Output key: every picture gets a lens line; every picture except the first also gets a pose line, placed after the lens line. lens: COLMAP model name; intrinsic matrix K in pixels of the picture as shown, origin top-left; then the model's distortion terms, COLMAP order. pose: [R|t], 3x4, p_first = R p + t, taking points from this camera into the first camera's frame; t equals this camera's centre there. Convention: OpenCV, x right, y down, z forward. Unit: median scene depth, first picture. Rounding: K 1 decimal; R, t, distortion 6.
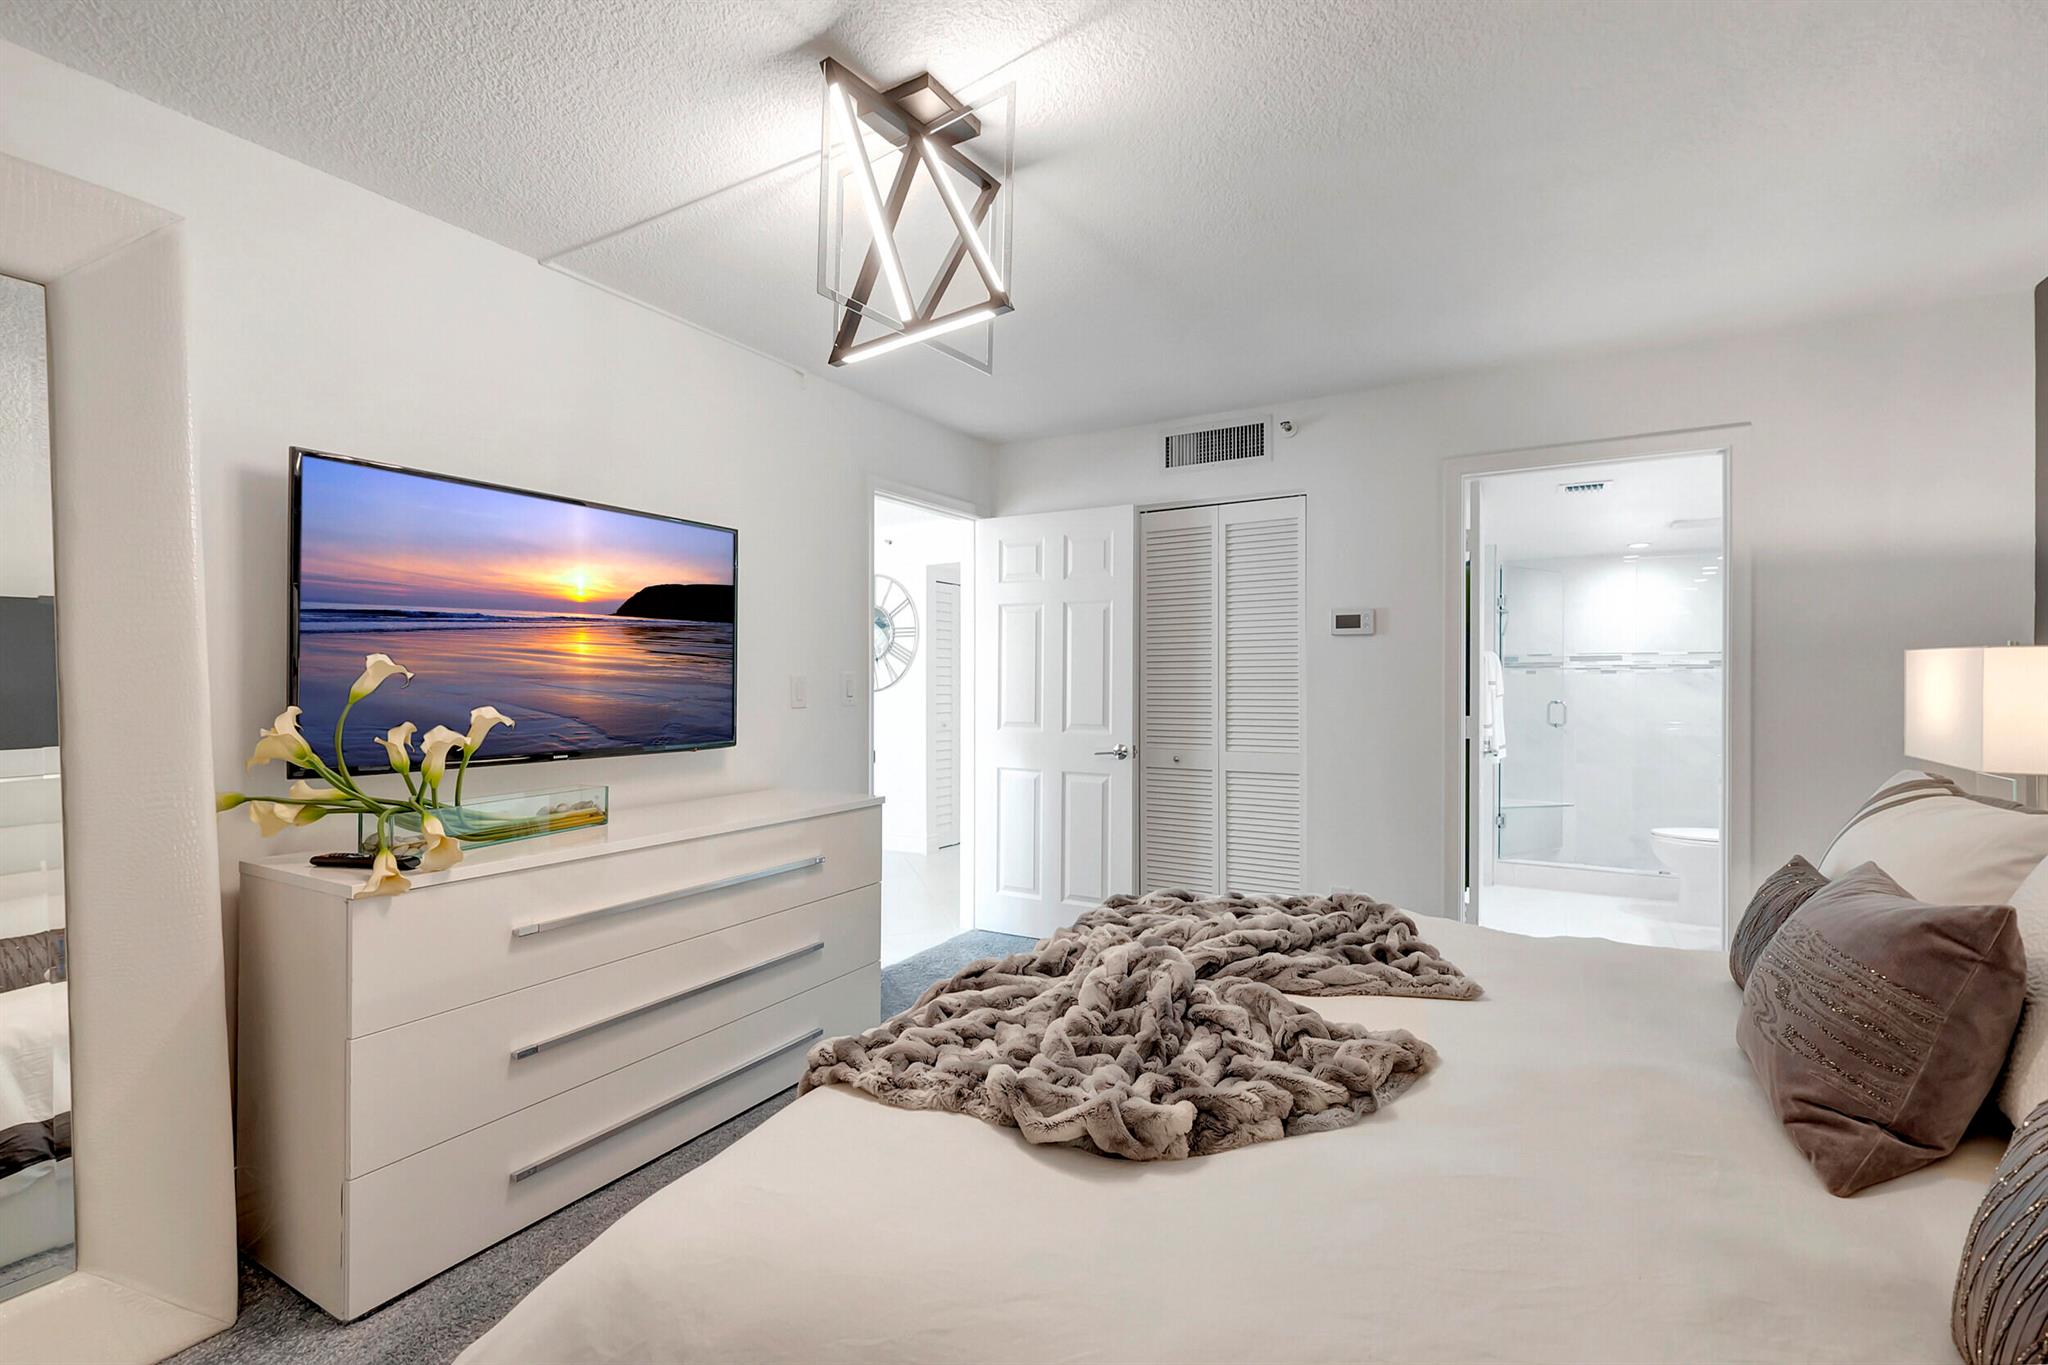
lens RADIAL K [[898.8, 0, 1025.3], [0, 898.8, 675.7], [0, 0, 1]] dist [0.000950, -0.002445]
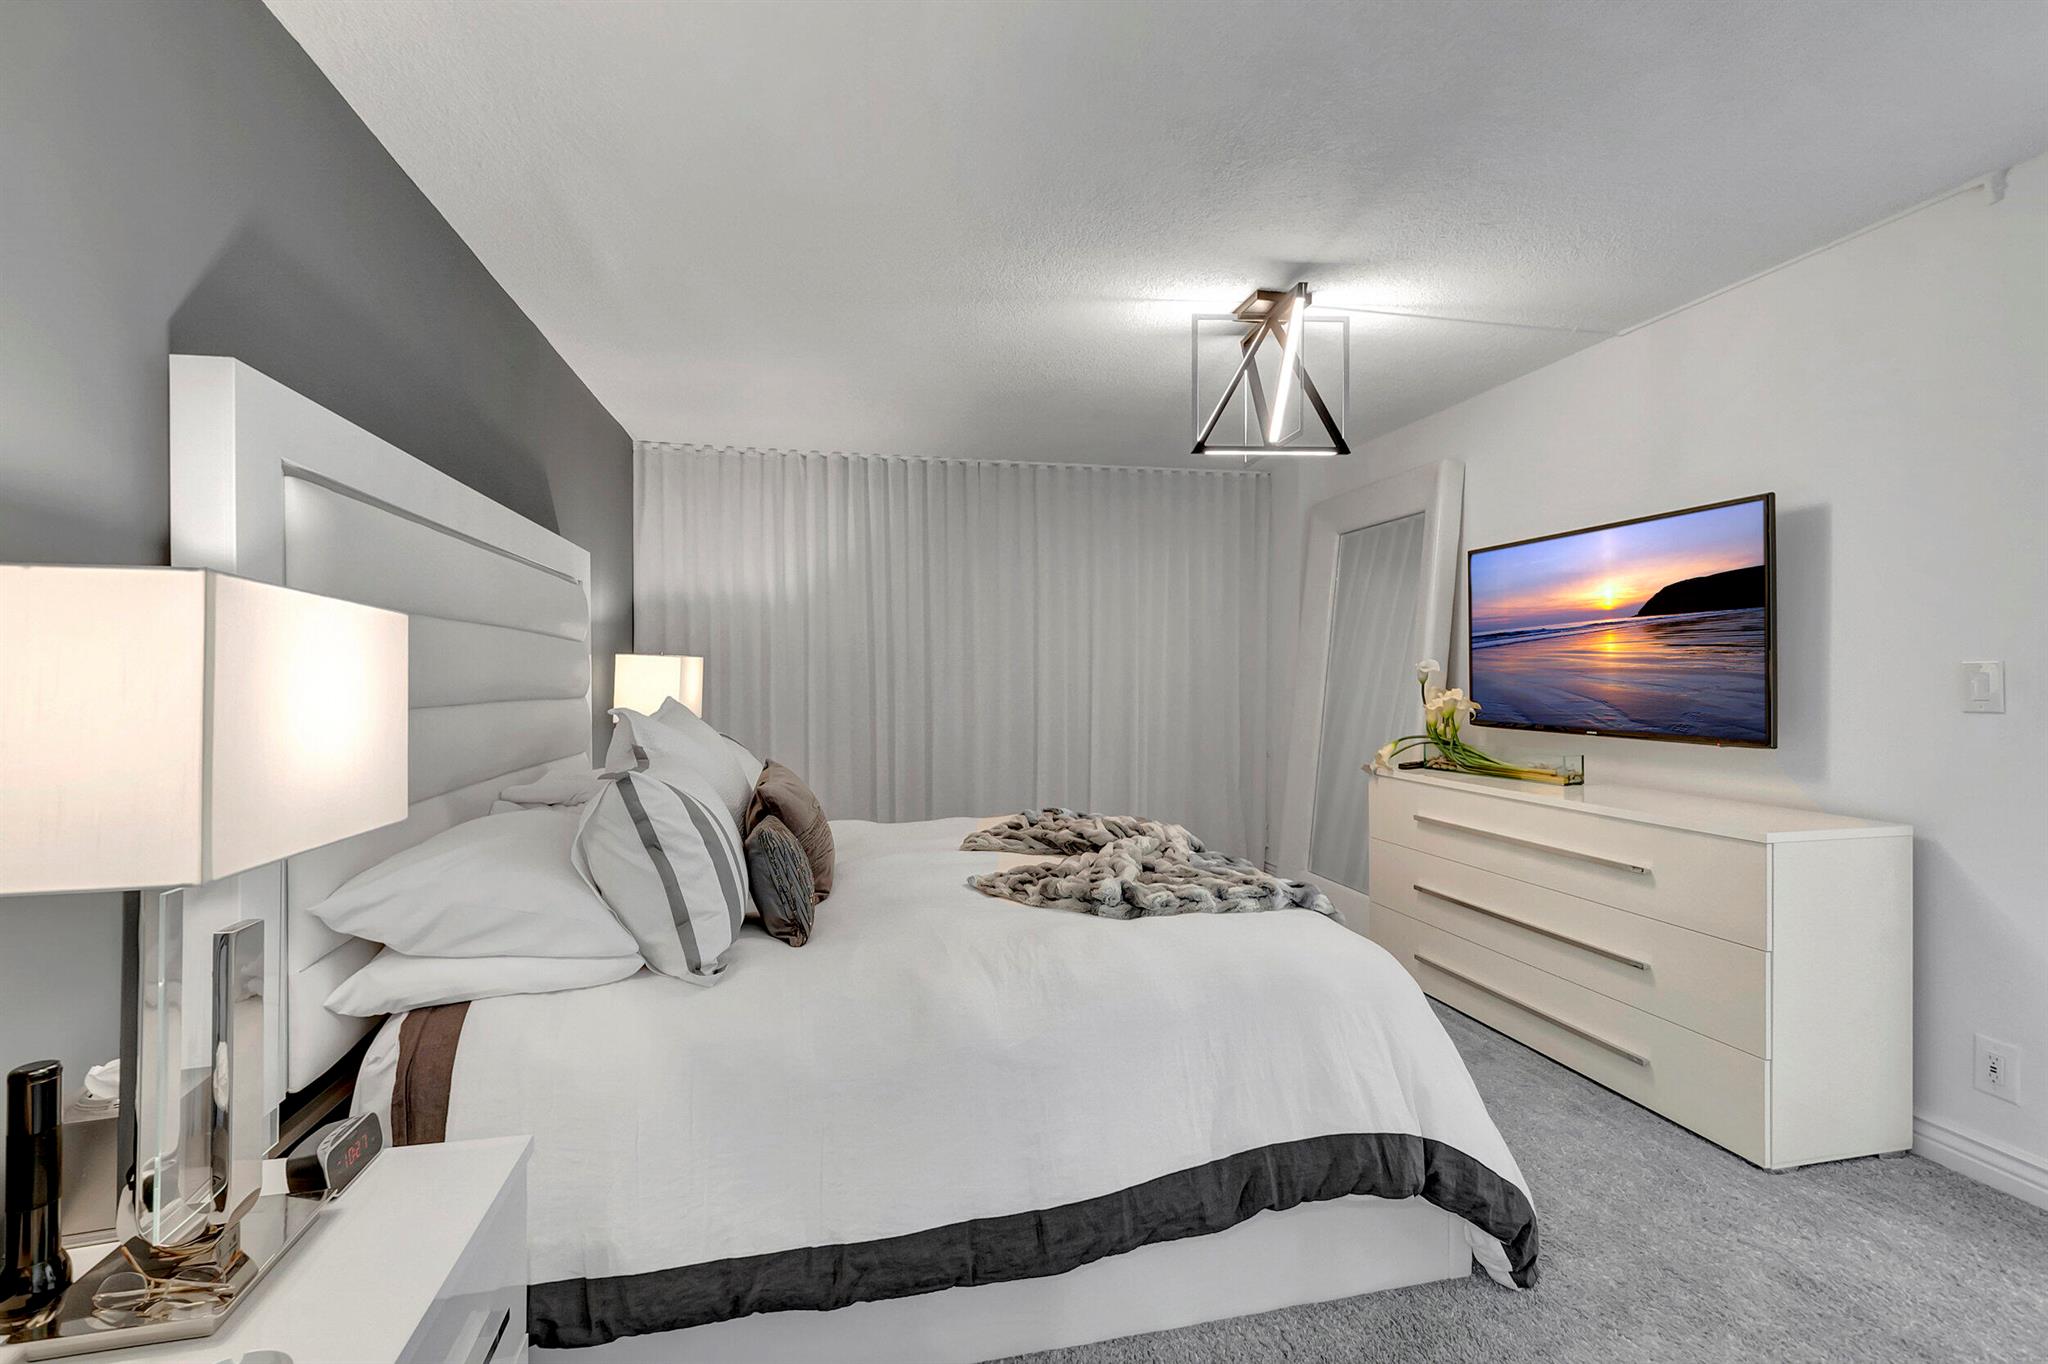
lens RADIAL K [[898.8, 0, 1023.9], [0, 898.8, 683.6], [0, 0, 1]] dist [0.000950, -0.002445]
pose [[-0.610322, -0.006082, -0.792130, 0.944619], [0.001276, 0.999962, -0.008660, 0.028825], [0.792153, -0.006296, -0.610291, 1.068147]]
